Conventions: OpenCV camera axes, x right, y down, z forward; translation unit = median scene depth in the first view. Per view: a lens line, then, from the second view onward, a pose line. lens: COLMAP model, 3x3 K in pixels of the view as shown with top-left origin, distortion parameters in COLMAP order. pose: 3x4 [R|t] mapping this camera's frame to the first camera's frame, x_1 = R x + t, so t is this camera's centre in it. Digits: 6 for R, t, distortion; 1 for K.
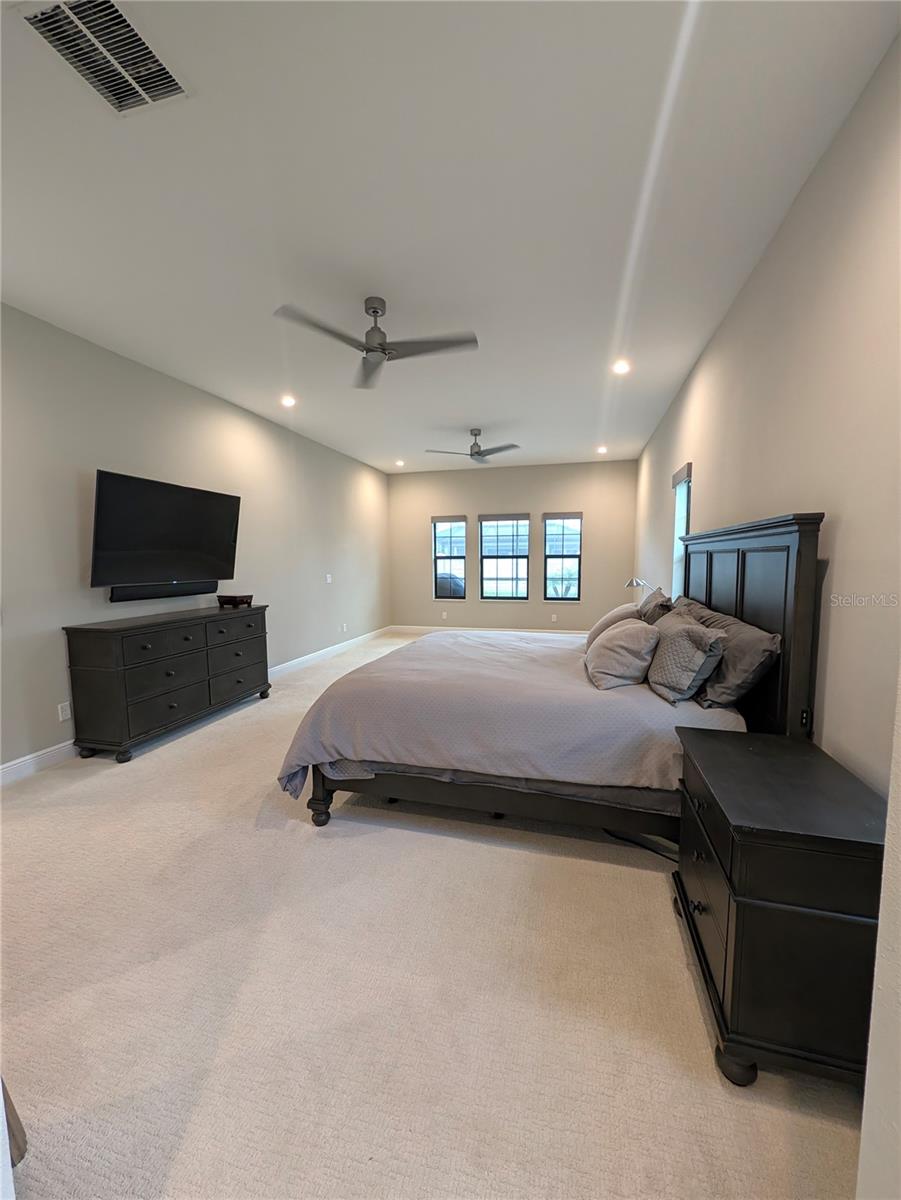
lens RADIAL K [[464.1, 0, 450.7], [0, 464.1, 603.6], [0, 0, 1]] dist [0.001020, 0.000118]
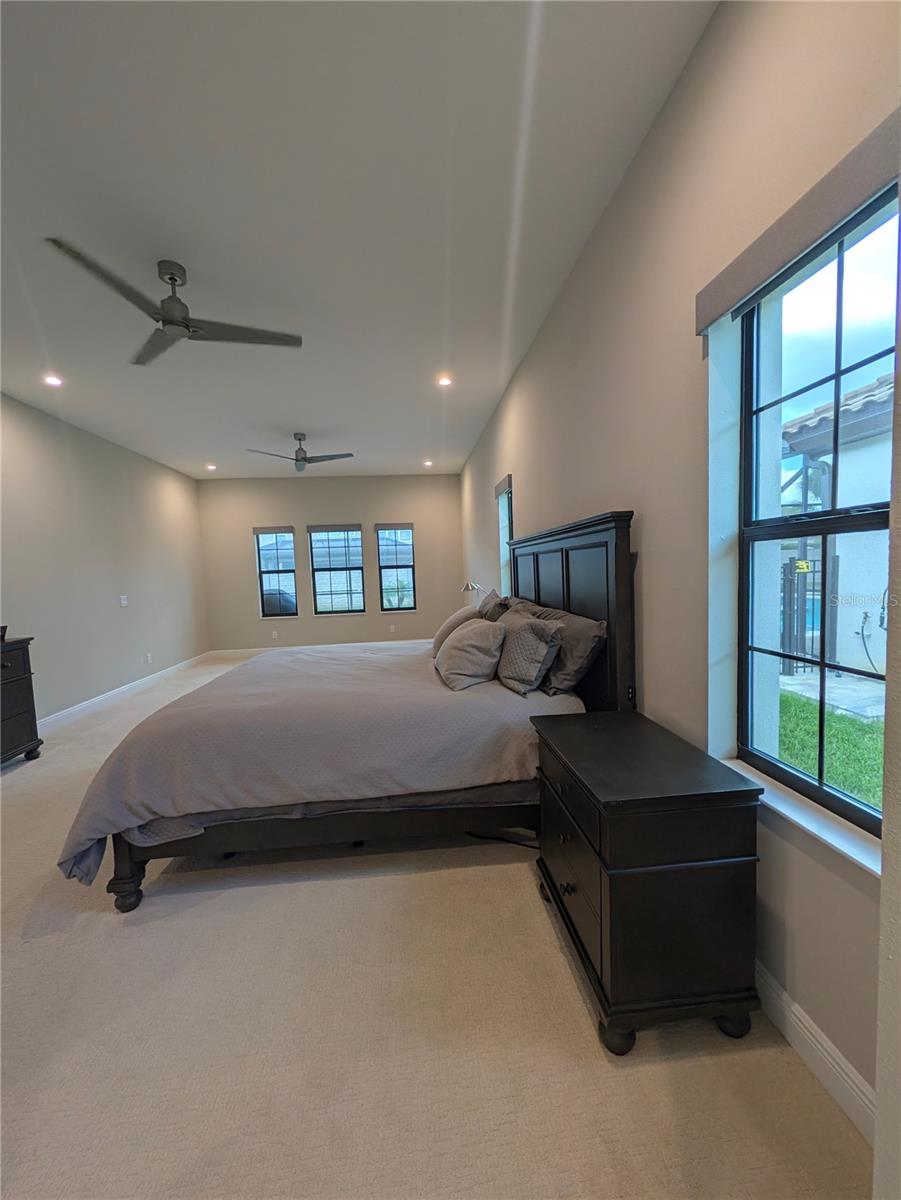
lens RADIAL K [[464.1, 0, 450.7], [0, 464.1, 603.6], [0, 0, 1]] dist [0.001020, 0.000118]
pose [[0.935147, -0.055466, 0.349890, -0.020755], [0.066349, 0.997612, -0.019185, 0.016882], [-0.347991, 0.041155, 0.936594, 0.064758]]
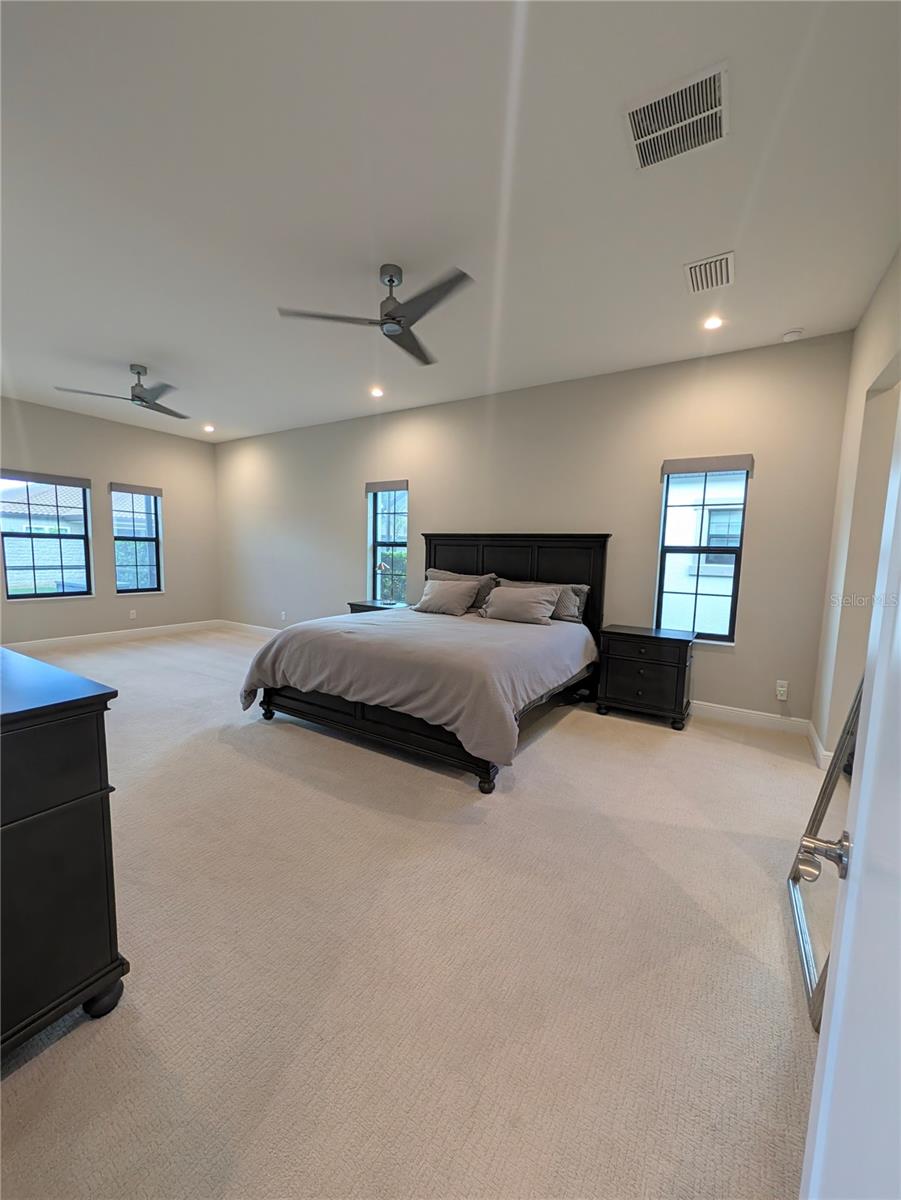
lens RADIAL K [[464.1, 0, 450.7], [0, 464.1, 603.6], [0, 0, 1]] dist [0.001020, 0.000118]
pose [[0.295651, -0.090197, 0.951029, -1.328903], [0.064014, 0.995166, 0.074482, -0.044304], [-0.953149, 0.038859, 0.299995, 0.767384]]
